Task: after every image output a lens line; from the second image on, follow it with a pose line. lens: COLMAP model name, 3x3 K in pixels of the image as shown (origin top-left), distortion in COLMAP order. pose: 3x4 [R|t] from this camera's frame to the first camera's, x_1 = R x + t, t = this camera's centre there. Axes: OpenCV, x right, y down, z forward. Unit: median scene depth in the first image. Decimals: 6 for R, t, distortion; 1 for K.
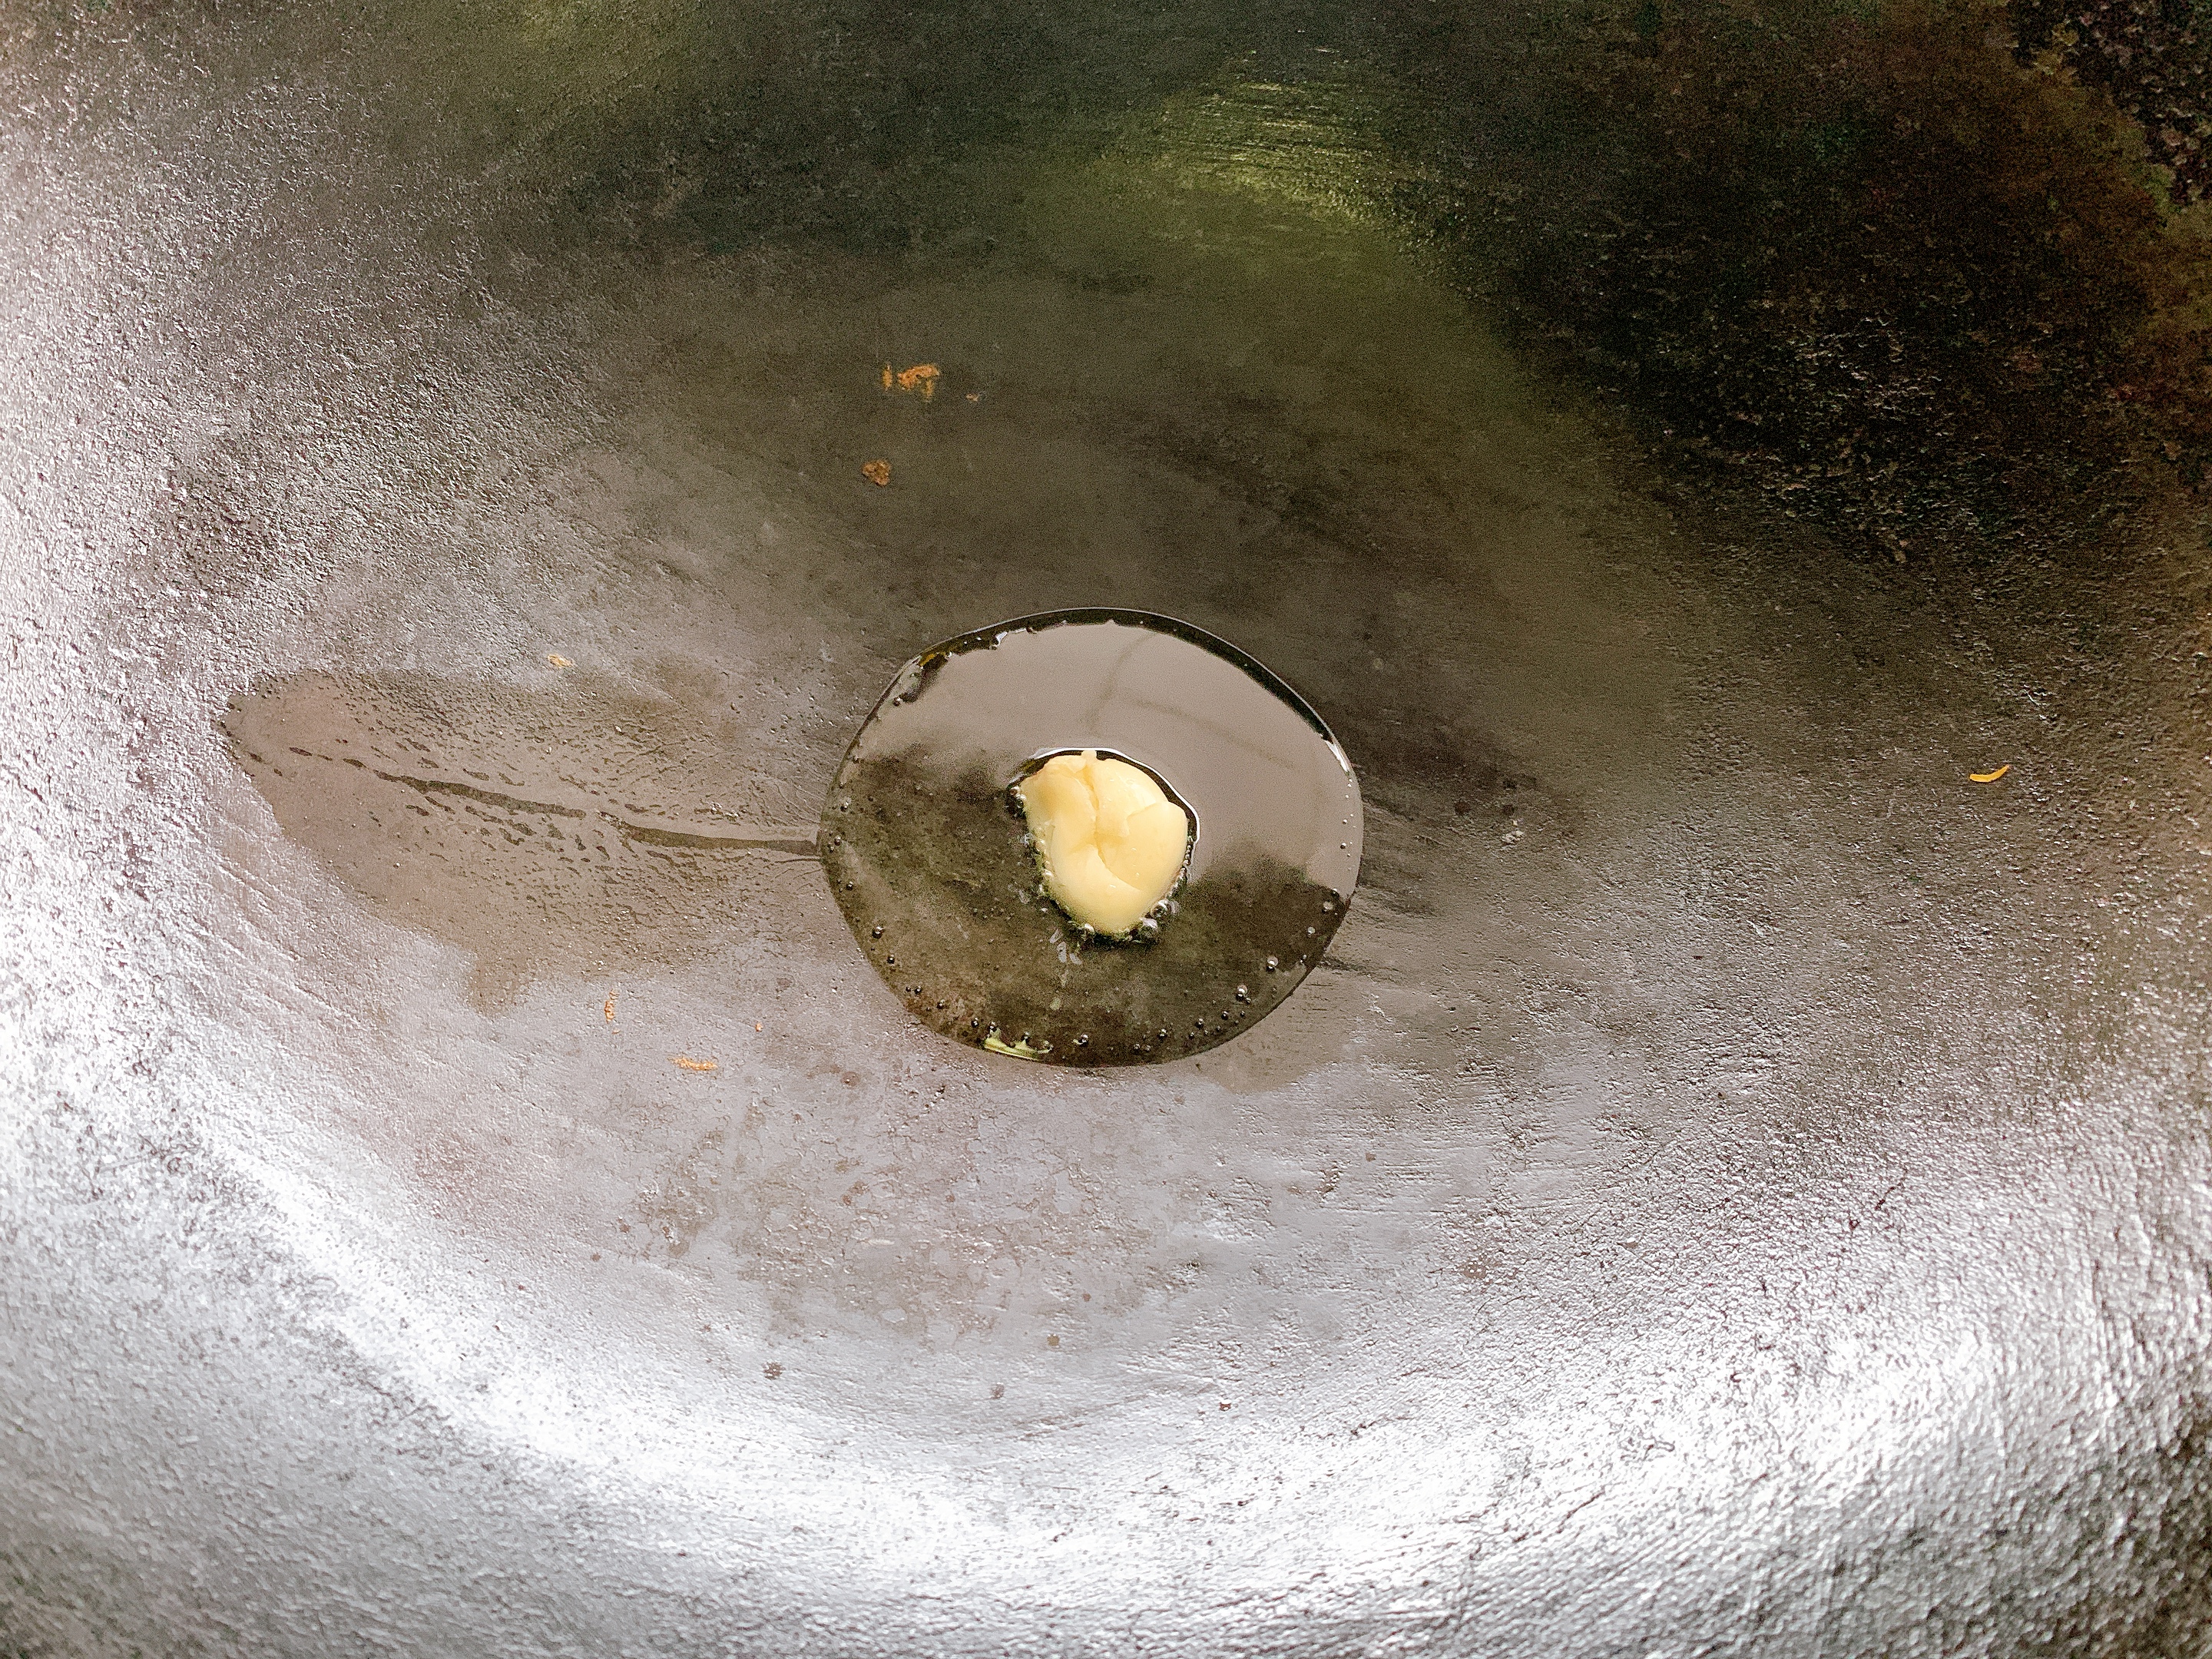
lens RADIAL K [[1705.6, 0, 1106.0], [0, 1705.6, 829.5], [0, 0, 1]] dist [0.005051, -0.004143]
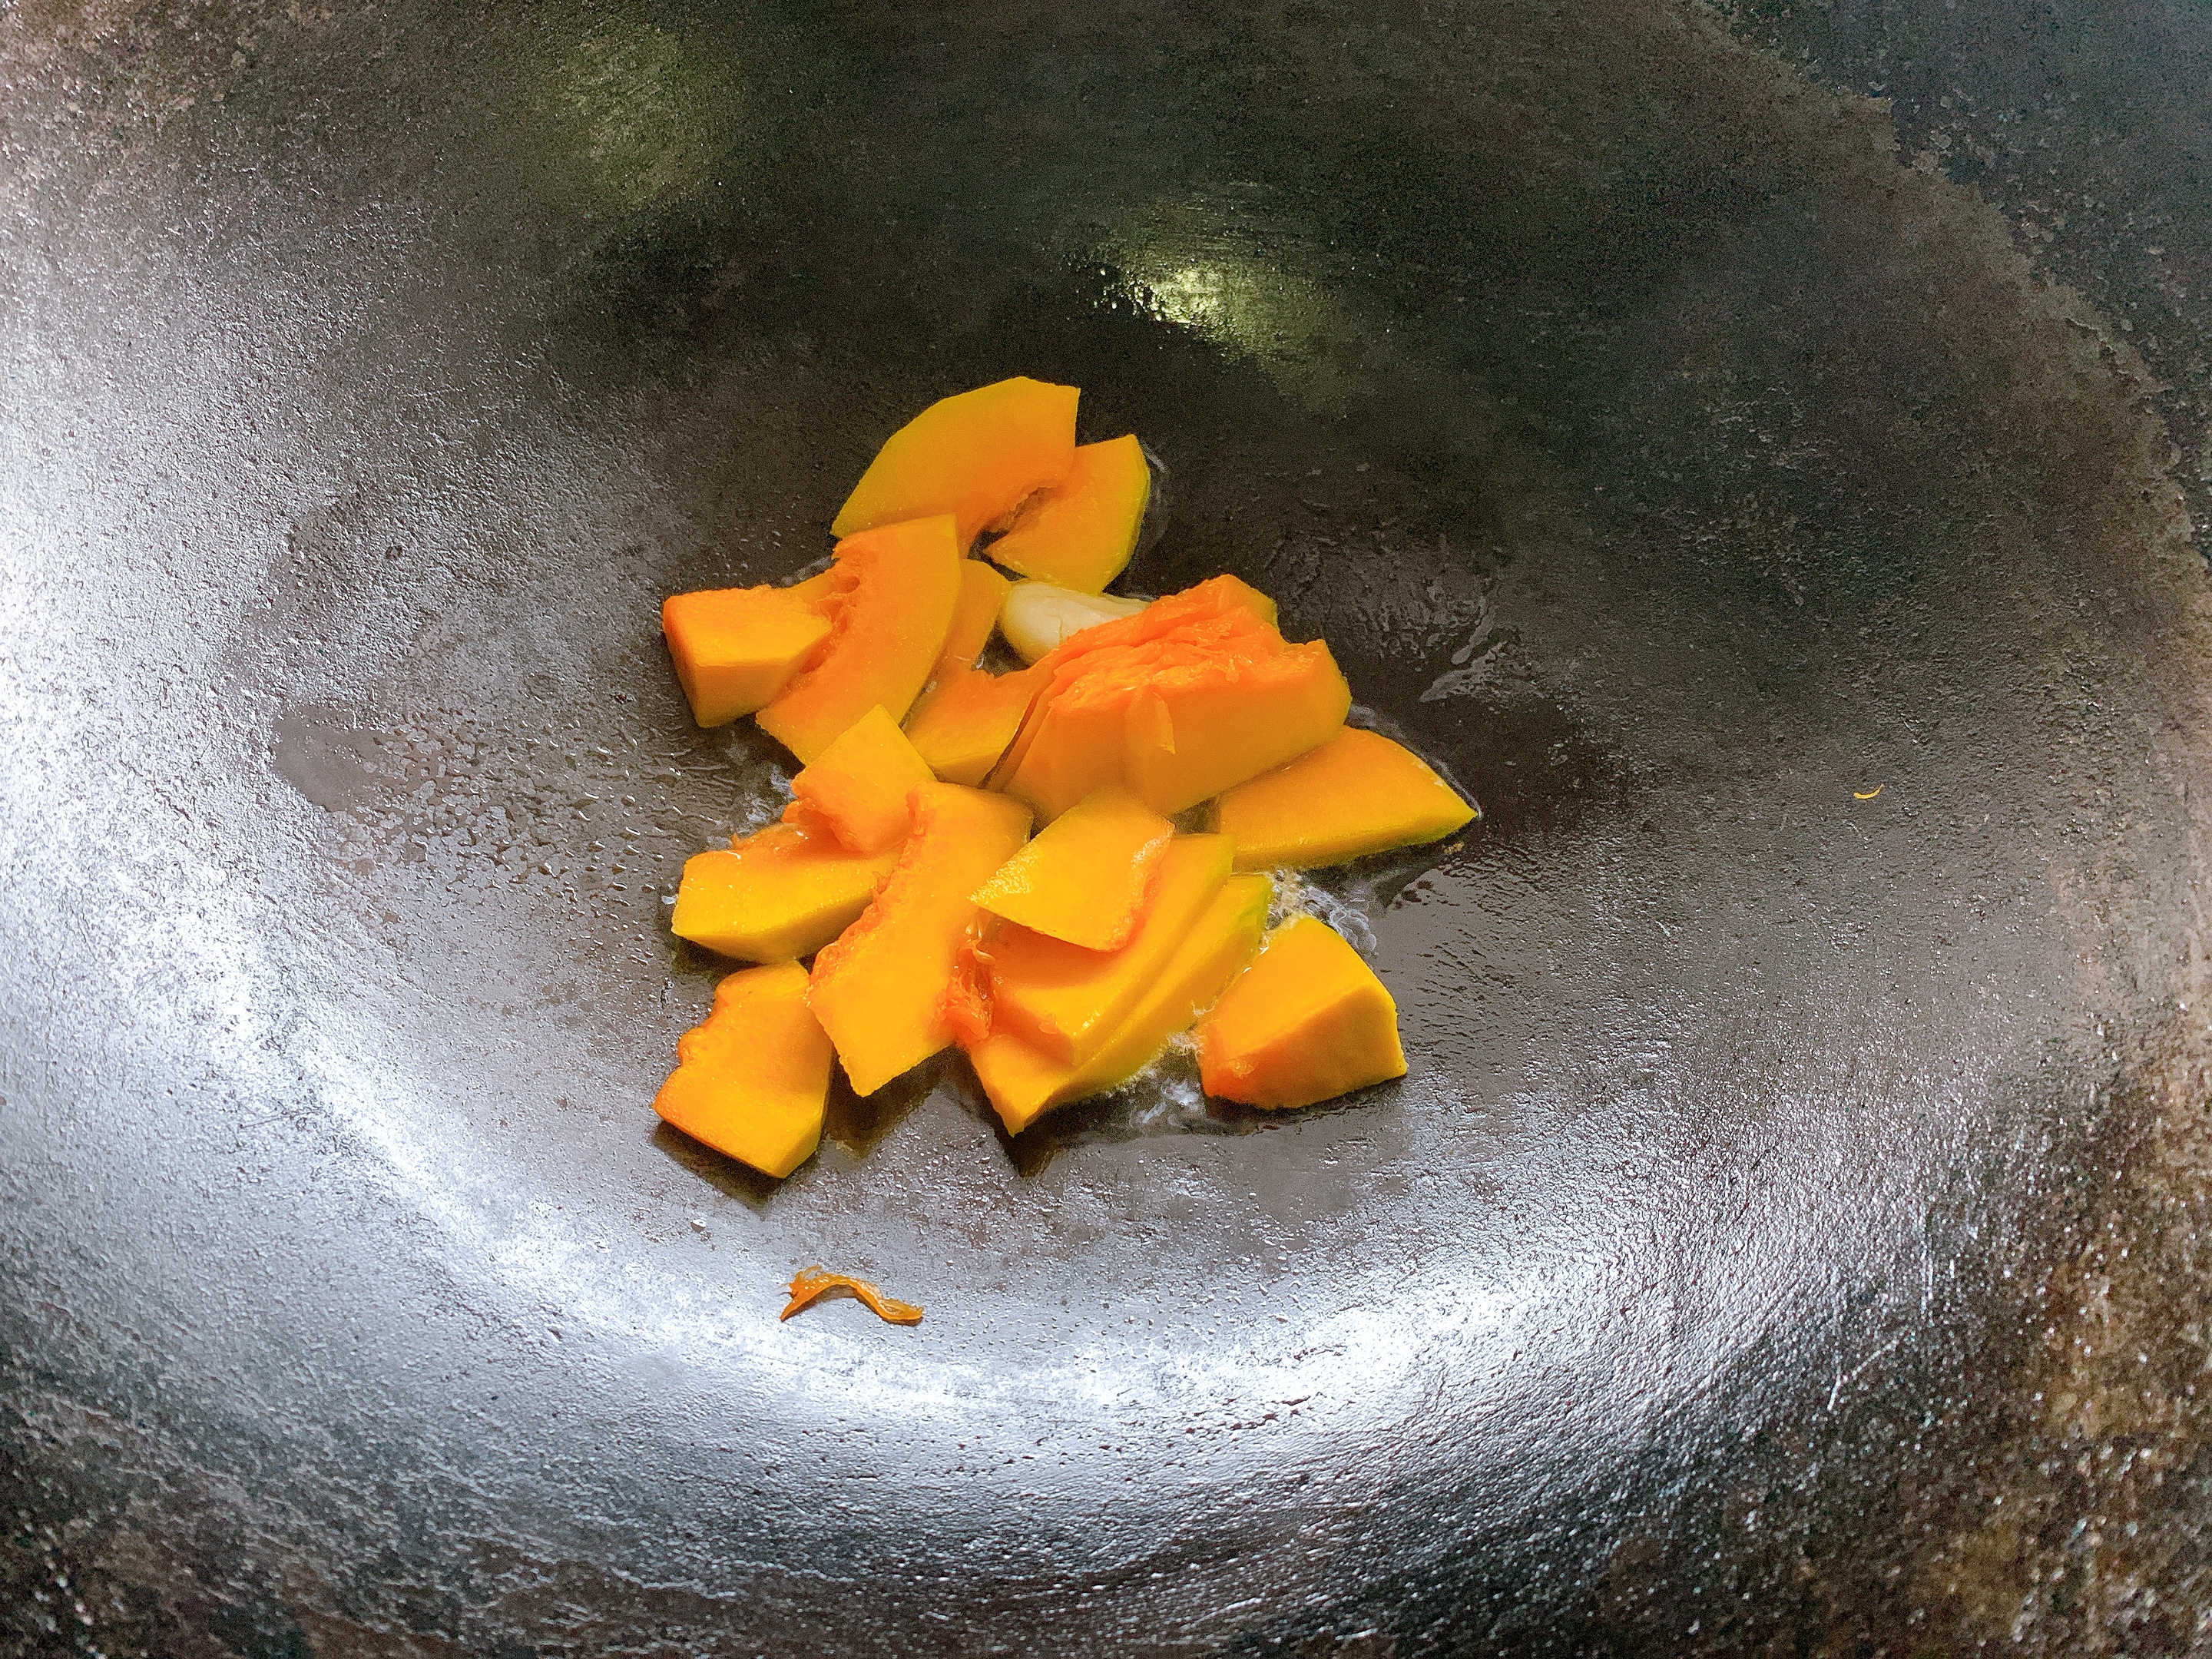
lens RADIAL K [[1689.4, 0, 1096.2], [0, 1689.4, 833.4], [0, 0, 1]] dist [-0.005805, 0.015518]
pose [[0.999531, -0.002147, -0.030559, 0.040331], [0.001795, 0.999932, -0.011551, 0.007673], [0.030581, 0.011491, 0.999466, -0.146341]]
